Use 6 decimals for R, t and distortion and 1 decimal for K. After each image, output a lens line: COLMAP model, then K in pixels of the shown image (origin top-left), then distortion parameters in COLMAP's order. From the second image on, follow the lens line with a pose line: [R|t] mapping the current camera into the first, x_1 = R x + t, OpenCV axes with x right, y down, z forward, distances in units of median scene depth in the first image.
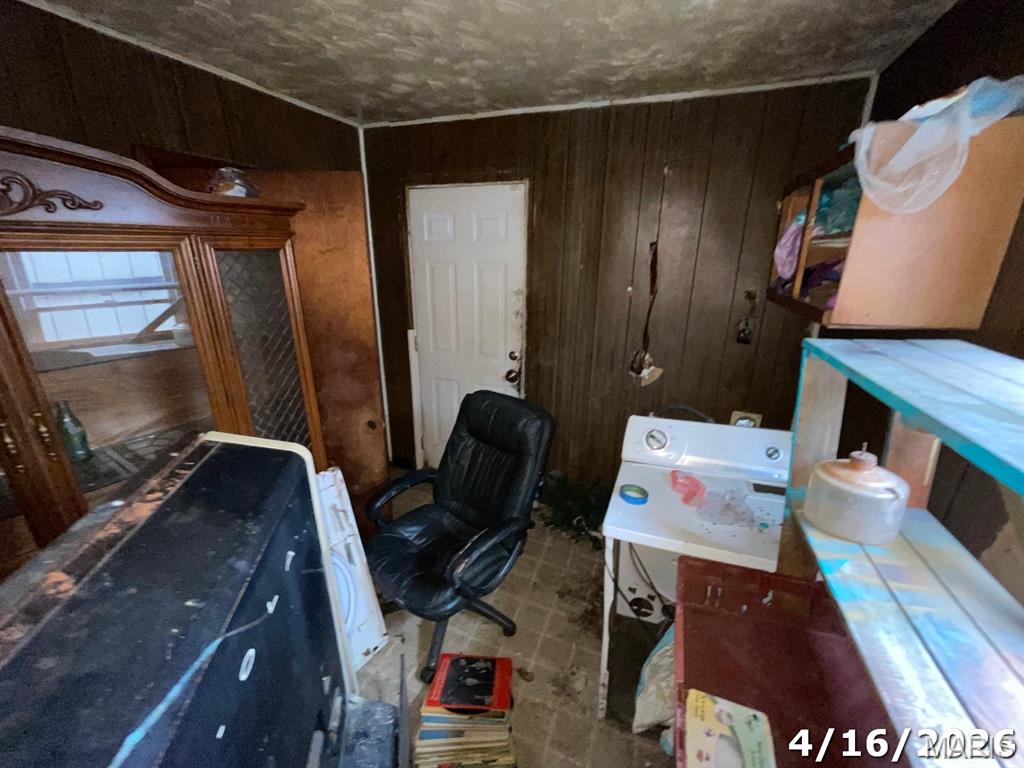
lens RADIAL K [[408.3, 0, 512.5], [0, 408.3, 385.4], [0, 0, 1]] dist [-0.004625, 0.001108]
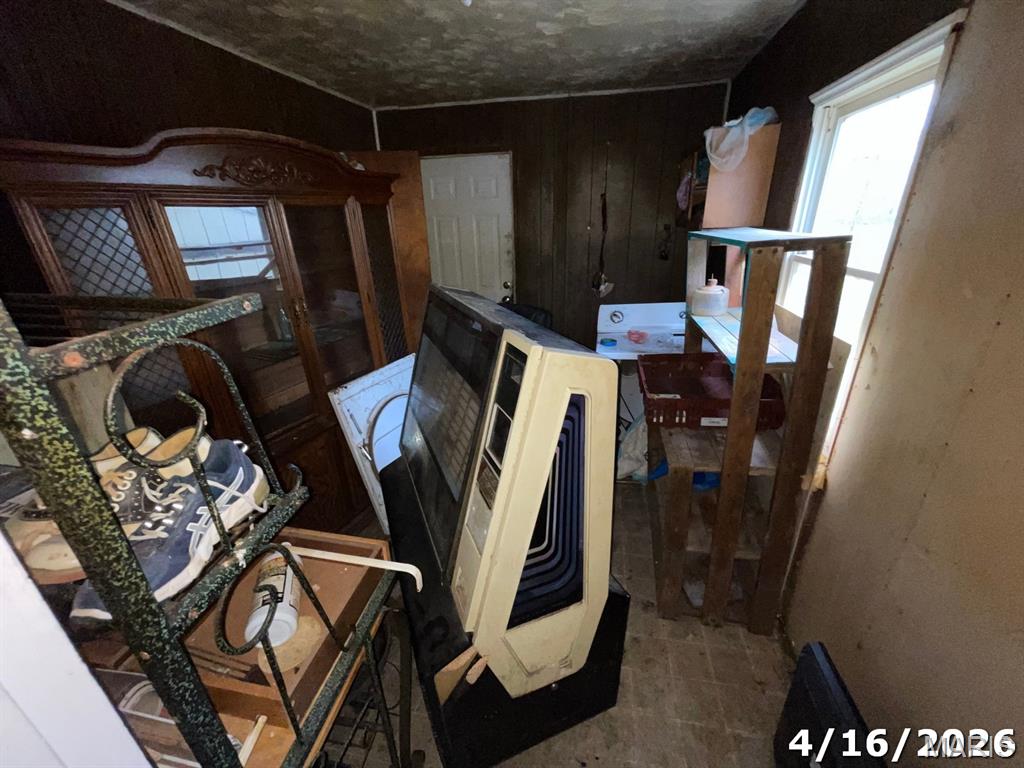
lens RADIAL K [[408.3, 0, 513.0], [0, 408.3, 383.1], [0, 0, 1]] dist [-0.004625, 0.001108]
pose [[0.985177, -0.101011, 0.138647, -0.295854], [0.090541, 0.992685, 0.079867, 0.215535], [-0.145700, -0.066130, 0.987116, -0.536870]]
